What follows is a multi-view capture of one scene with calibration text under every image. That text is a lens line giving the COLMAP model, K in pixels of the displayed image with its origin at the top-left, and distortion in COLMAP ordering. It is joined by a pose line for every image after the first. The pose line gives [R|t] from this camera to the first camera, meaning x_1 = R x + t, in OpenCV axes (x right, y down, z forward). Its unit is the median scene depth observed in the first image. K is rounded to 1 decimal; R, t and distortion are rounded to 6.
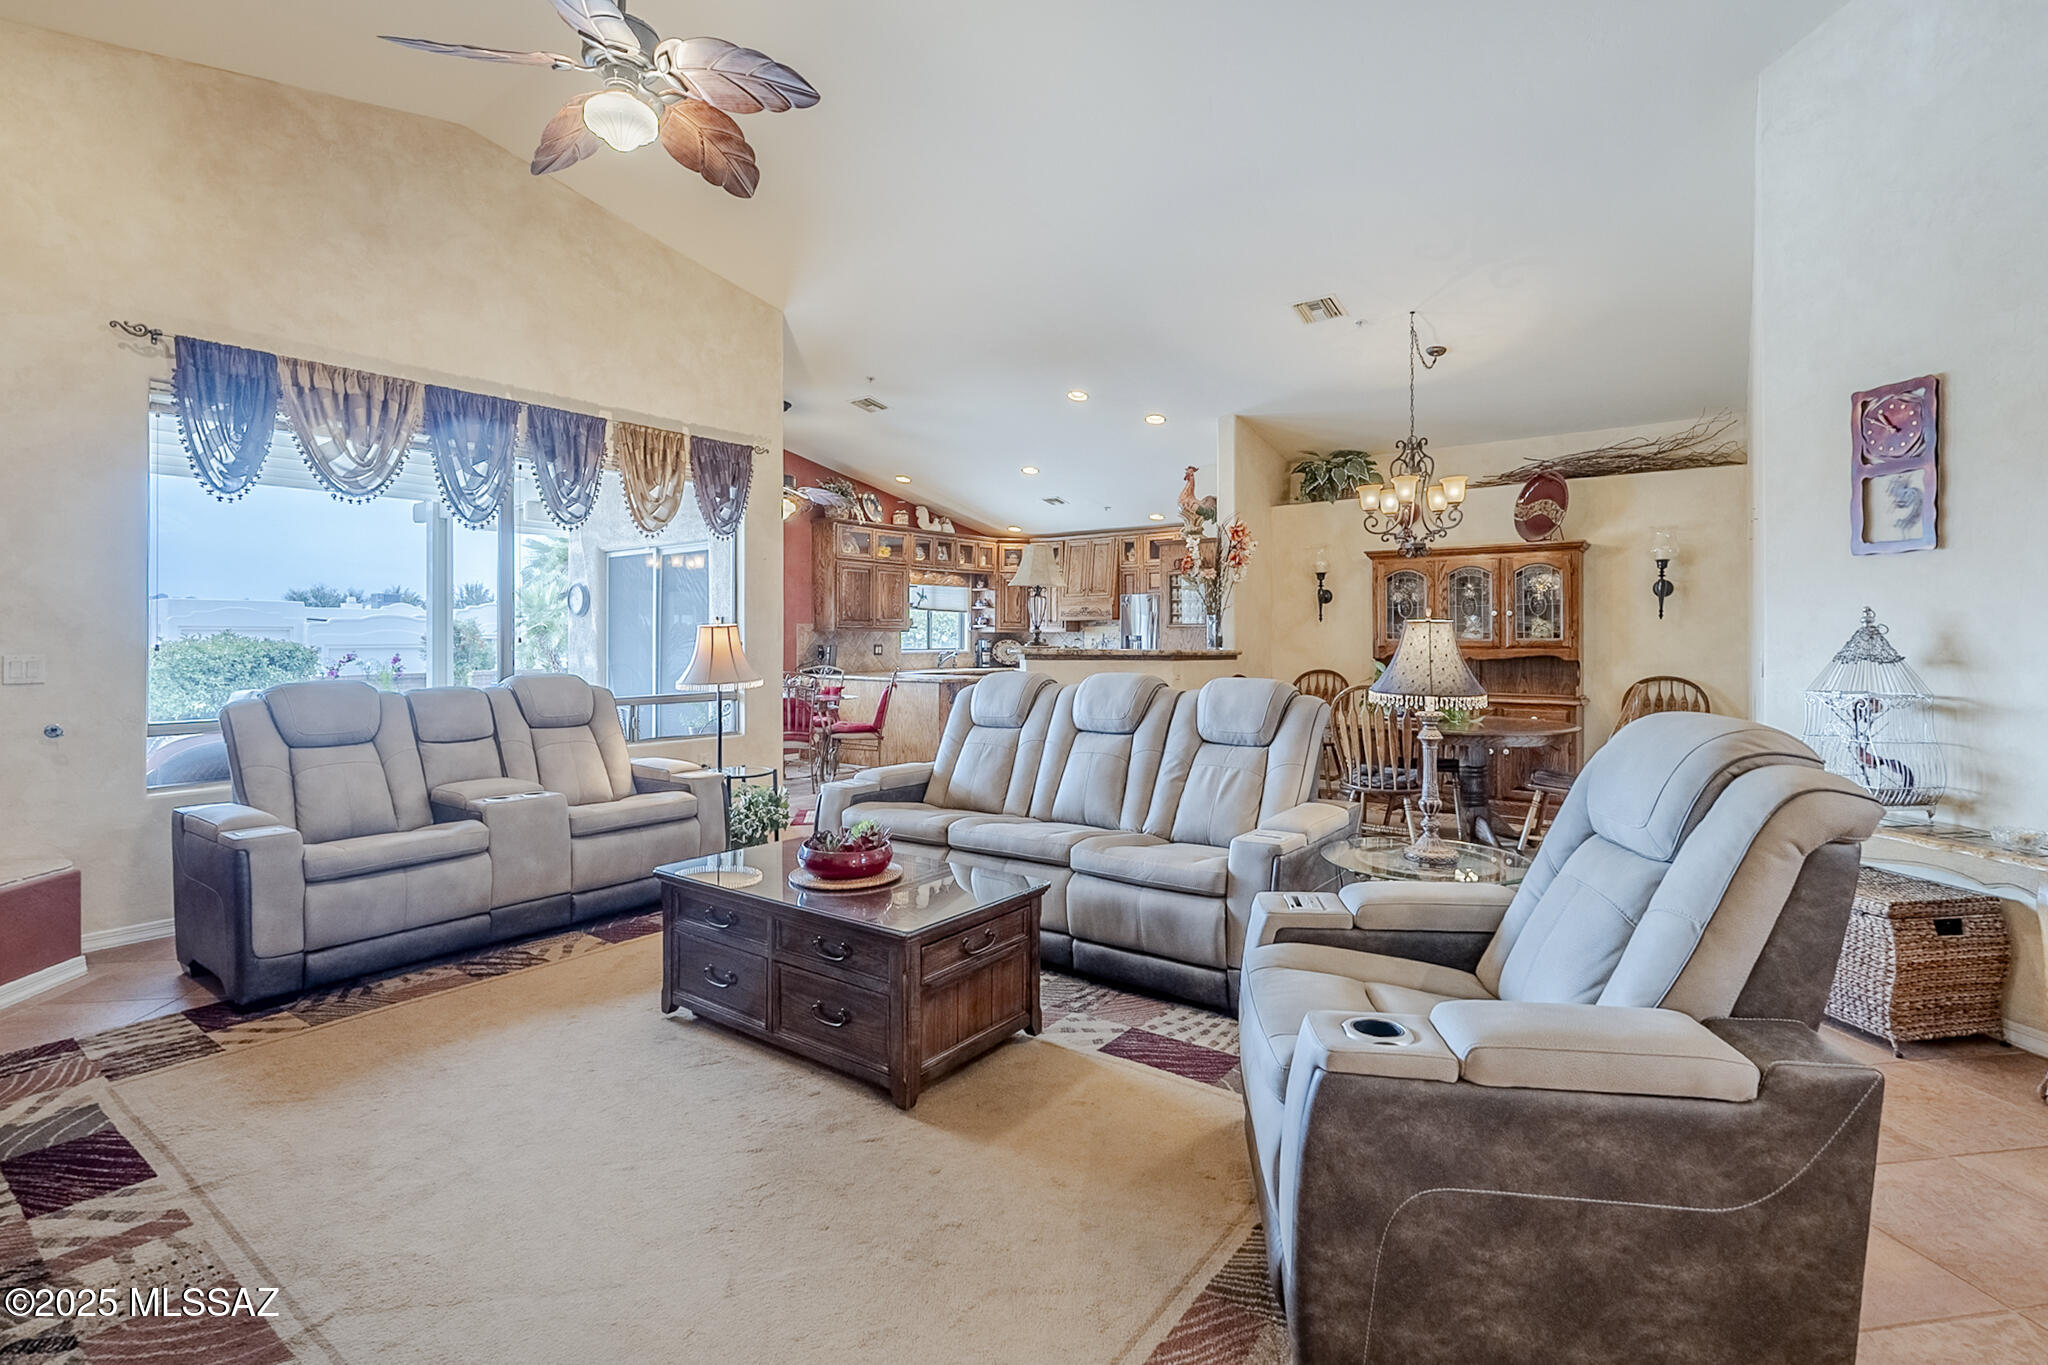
lens RADIAL K [[945.4, 0, 1031.6], [0, 945.4, 632.0], [0, 0, 1]] dist [-0.002661, -0.000048]
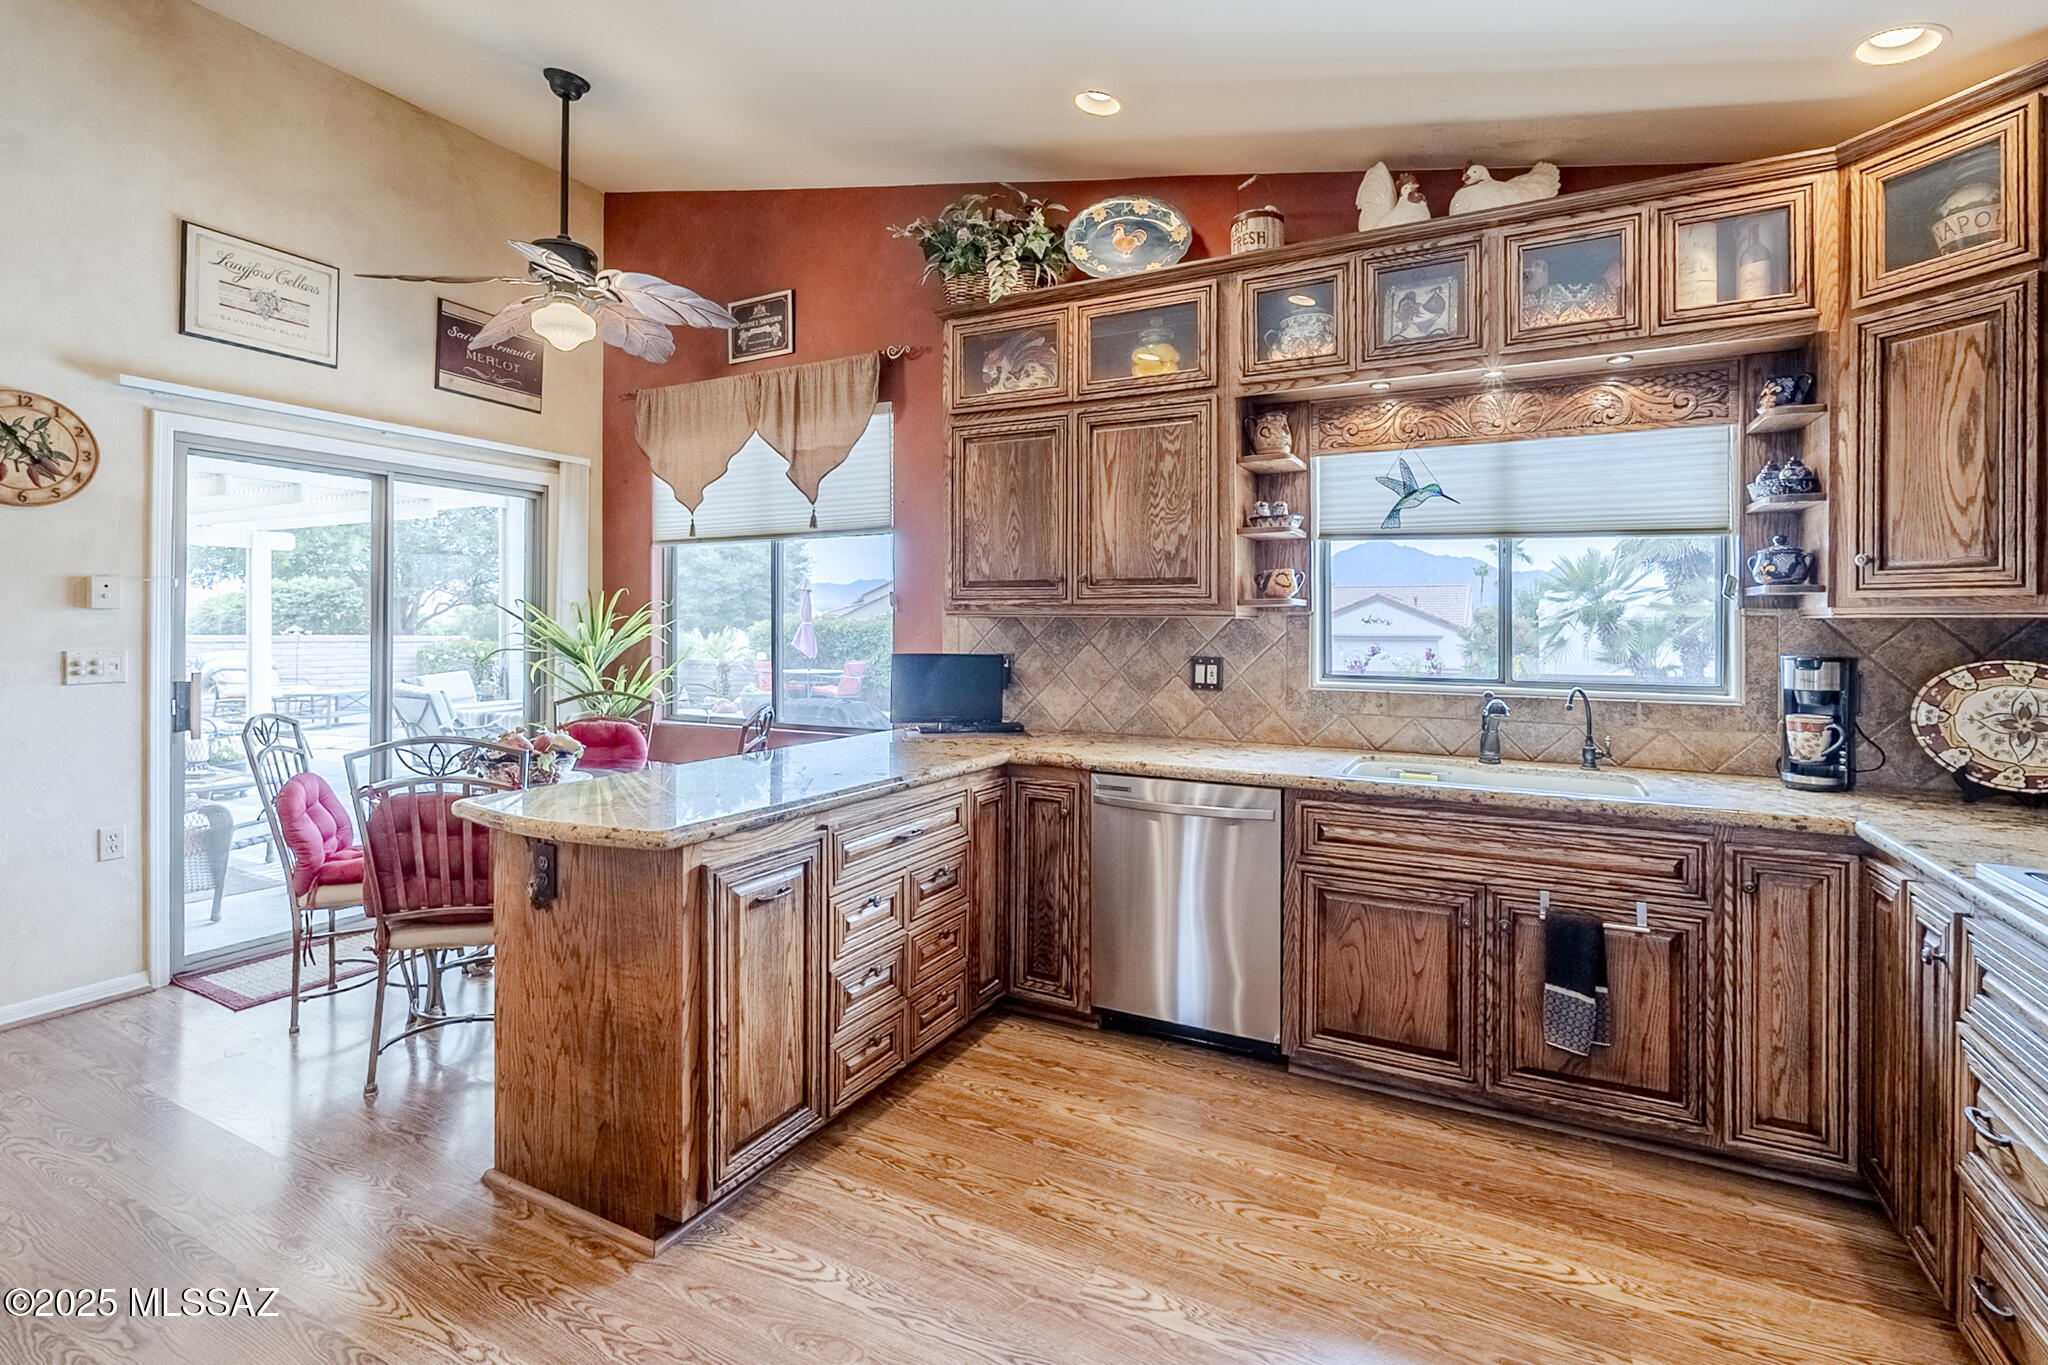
lens RADIAL K [[944.5, 0, 1027.3], [0, 944.5, 623.4], [0, 0, 1]] dist [-0.005689, 0.000112]
pose [[0.157942, 0.001145, -0.987448, 0.248206], [0.000993, 0.999999, 0.001318, 0.002225], [0.987448, -0.001189, 0.157941, 1.512347]]
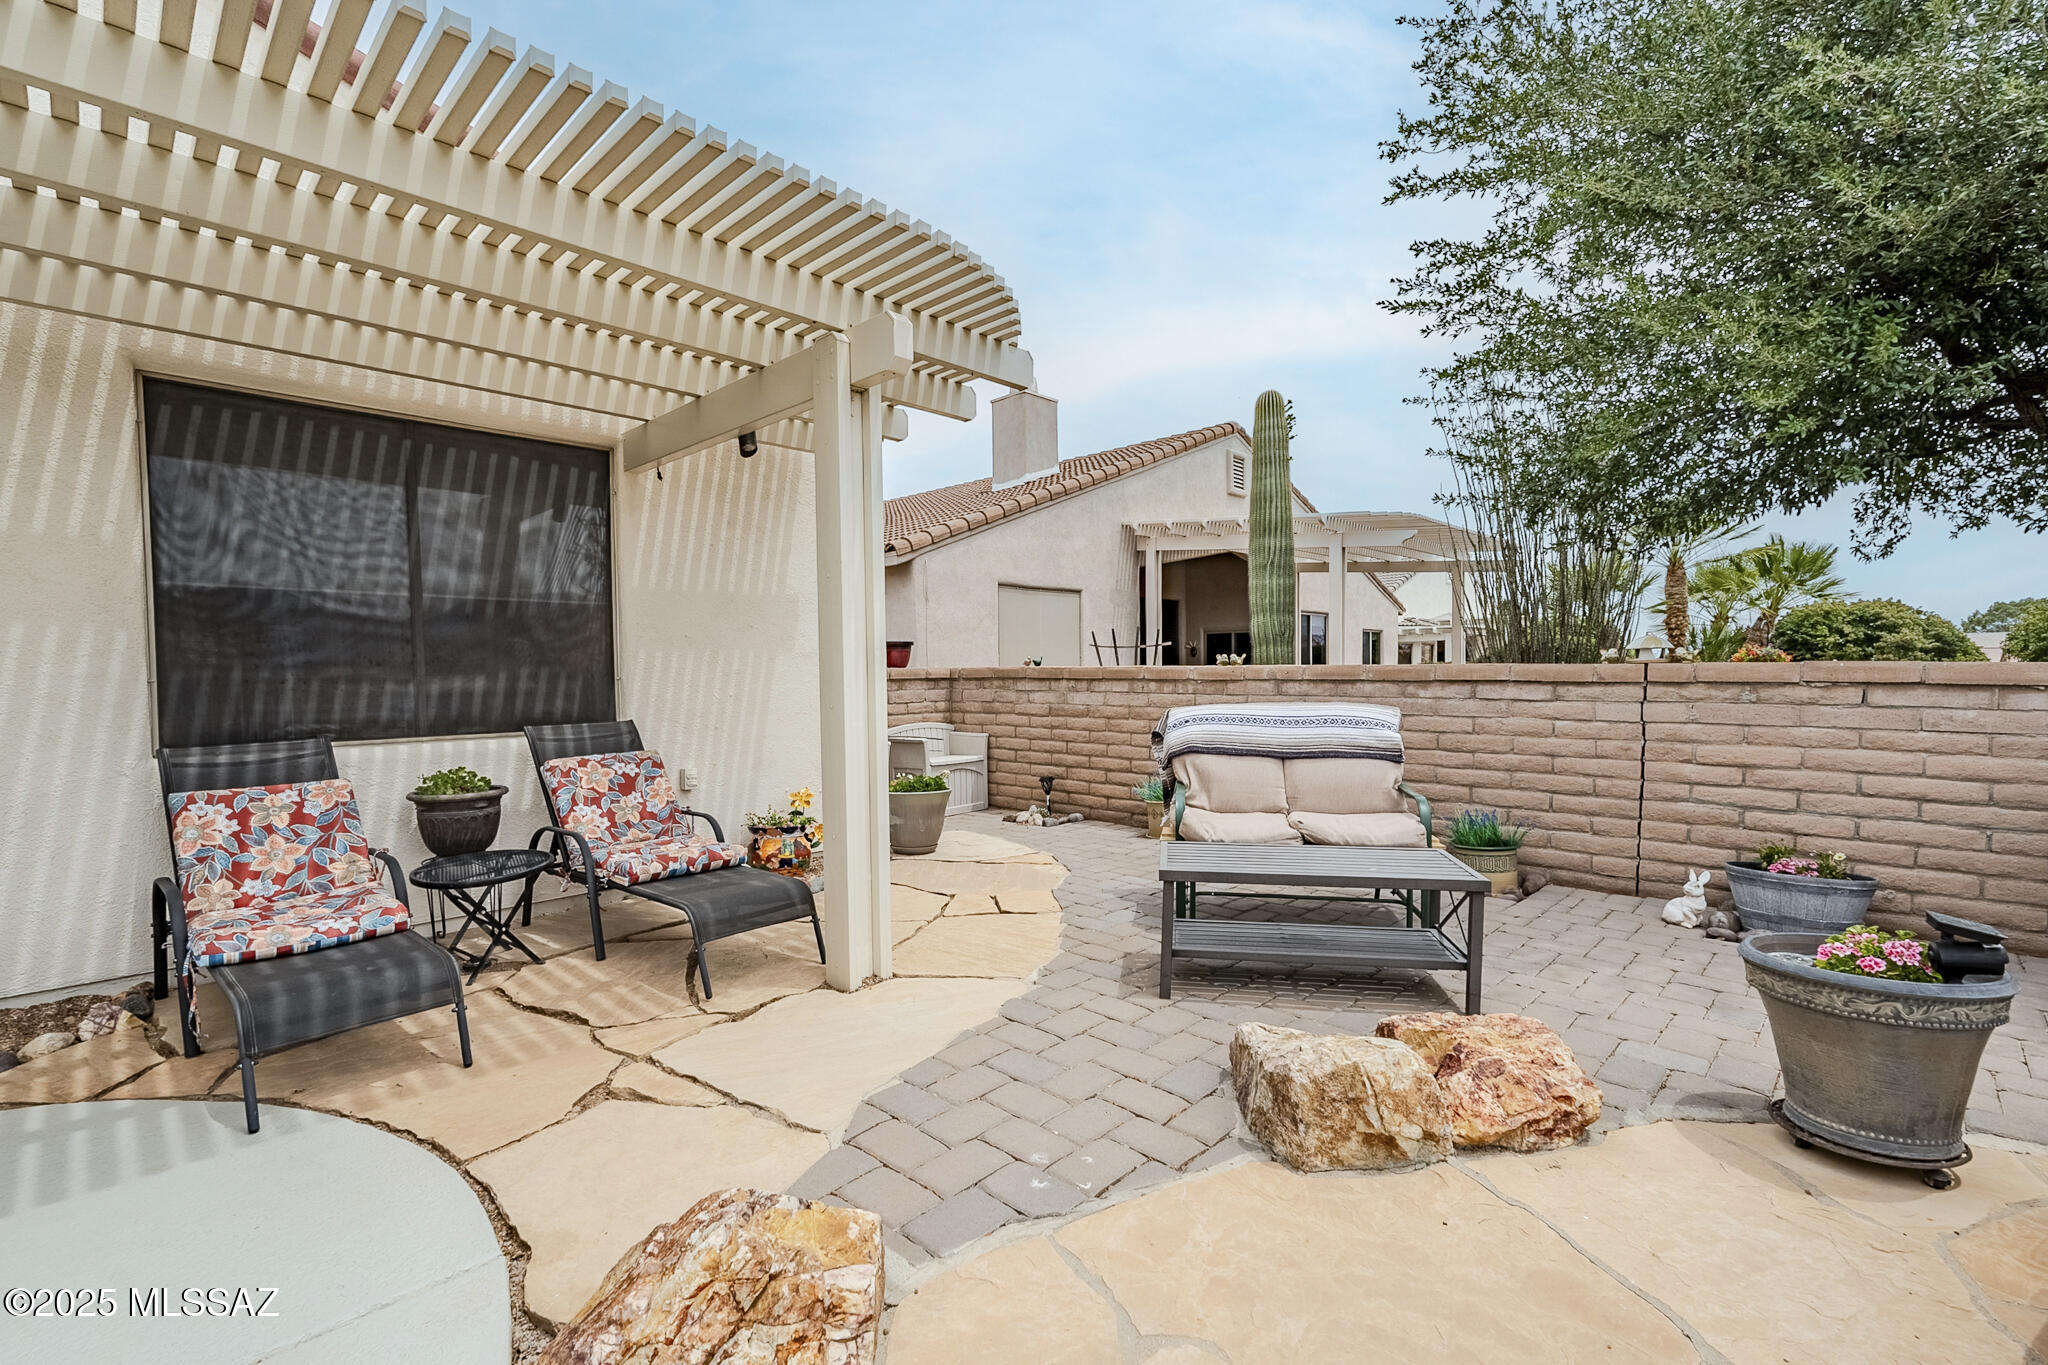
lens RADIAL K [[907.3, 0, 1020.7], [0, 907.3, 719.7], [0, 0, 1]] dist [-0.003320, -0.000467]
pose [[-0.992511, 0.006828, 0.121968, -1.855143], [0.012347, 0.998931, 0.044544, 0.039455], [-0.121534, 0.045716, -0.991534, 0.924237]]
